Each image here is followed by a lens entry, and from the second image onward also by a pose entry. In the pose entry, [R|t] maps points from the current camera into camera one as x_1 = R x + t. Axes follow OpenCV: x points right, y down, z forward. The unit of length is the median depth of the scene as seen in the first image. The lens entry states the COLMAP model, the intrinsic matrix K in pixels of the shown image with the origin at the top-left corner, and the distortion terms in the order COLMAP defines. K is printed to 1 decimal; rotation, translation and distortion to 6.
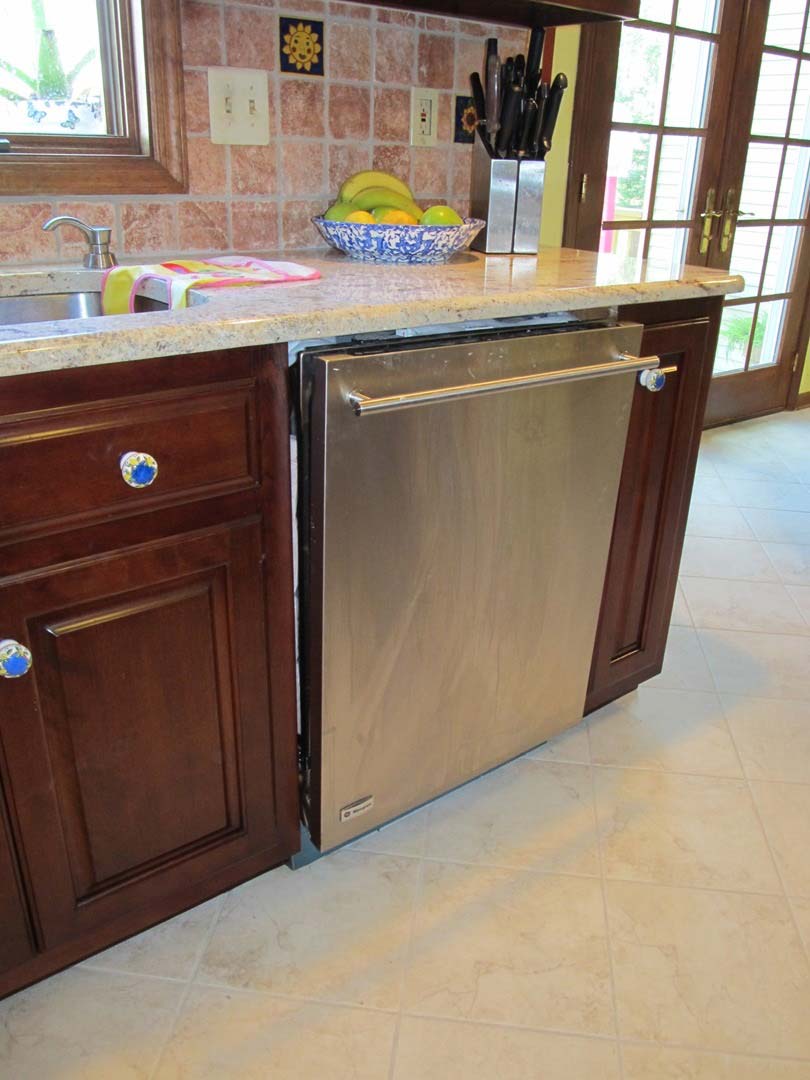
lens RADIAL K [[887.8, 0, 407.4], [0, 887.8, 539.7], [0, 0, 1]] dist [-0.040599, 0.000148]
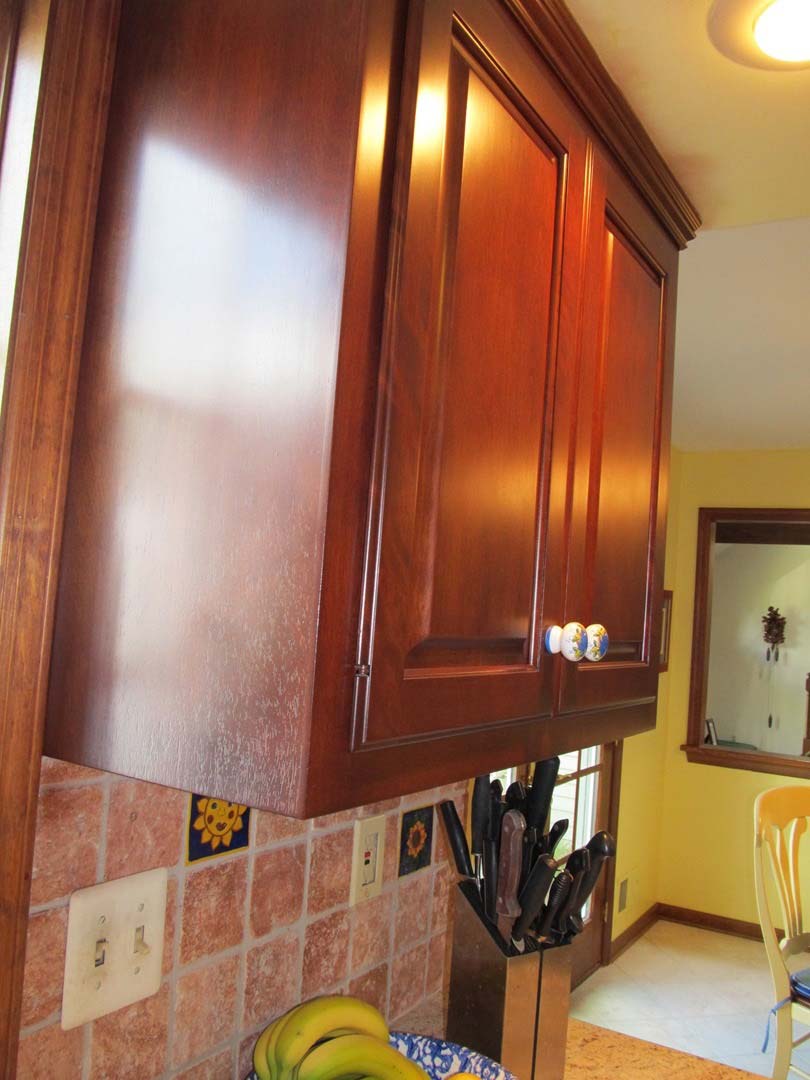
lens RADIAL K [[887.8, 0, 403.5], [0, 887.8, 539.6], [0, 0, 1]] dist [-0.040599, 0.000148]
pose [[0.940808, 0.060810, 0.333439, -0.207954], [0.096859, 0.894512, -0.436425, -0.437438], [-0.324805, 0.442889, 0.835674, 0.361317]]
